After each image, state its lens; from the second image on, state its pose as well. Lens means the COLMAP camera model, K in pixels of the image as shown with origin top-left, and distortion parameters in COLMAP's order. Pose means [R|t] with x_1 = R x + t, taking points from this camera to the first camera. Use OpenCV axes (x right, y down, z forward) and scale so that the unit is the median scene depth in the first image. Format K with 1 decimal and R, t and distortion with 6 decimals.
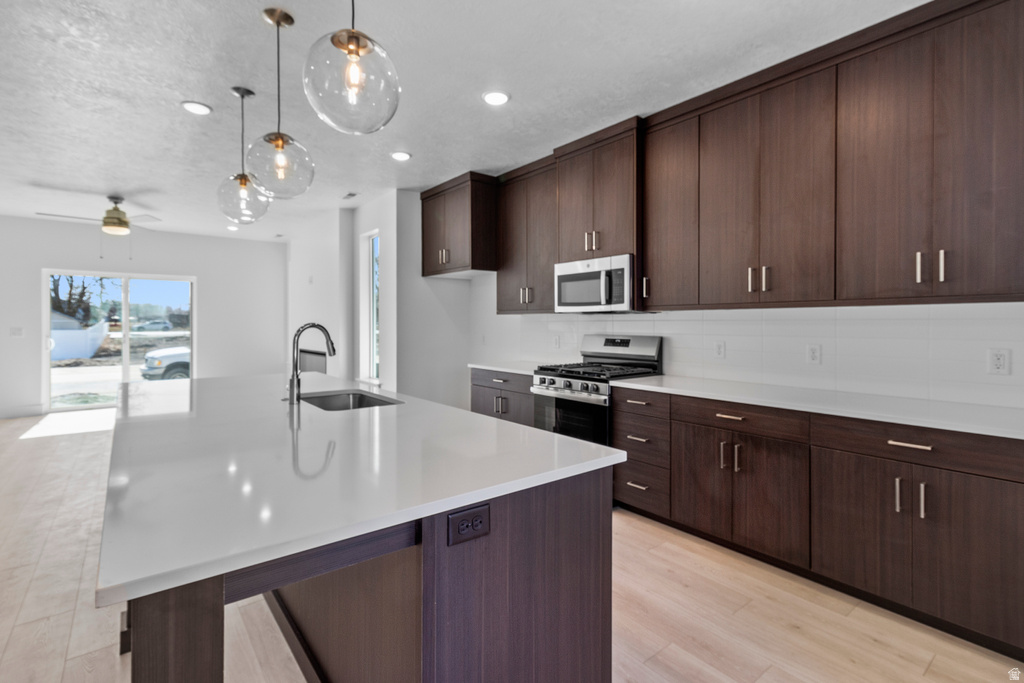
lens RADIAL K [[483.1, 0, 511.2], [0, 483.1, 325.3], [0, 0, 1]] dist [0.009687, -0.000089]
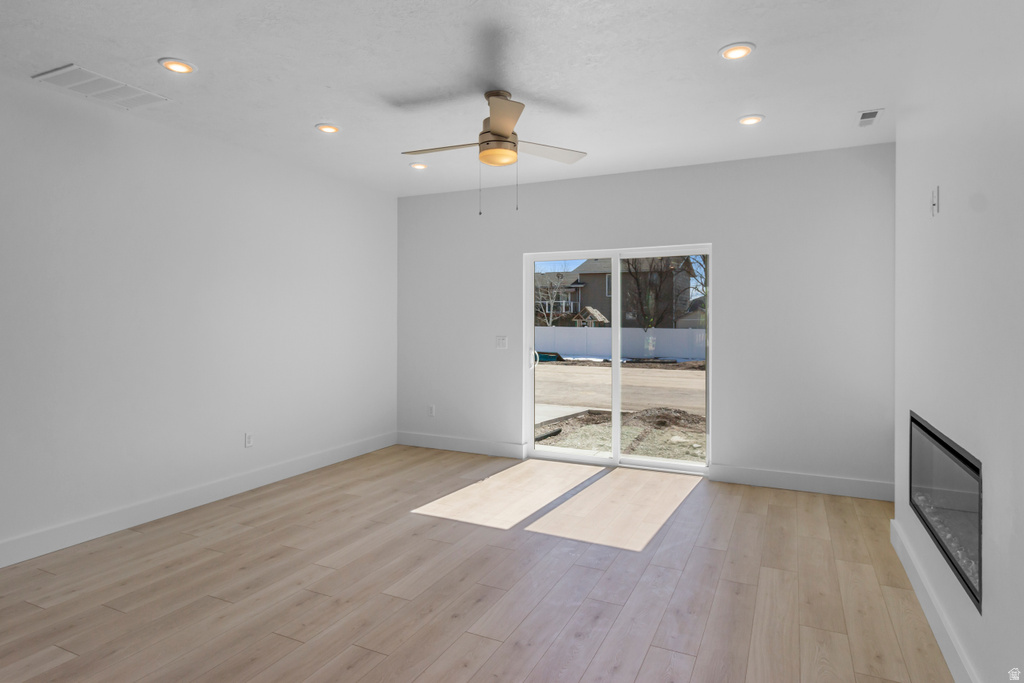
lens RADIAL K [[578.5, 0, 514.1], [0, 578.5, 328.7], [0, 0, 1]] dist [0.003246, 0.000999]
pose [[0.436119, 0.012312, -0.899805, -0.383043], [-0.001819, 0.999916, 0.012801, -0.030808], [0.899887, -0.003946, 0.436105, 1.143008]]
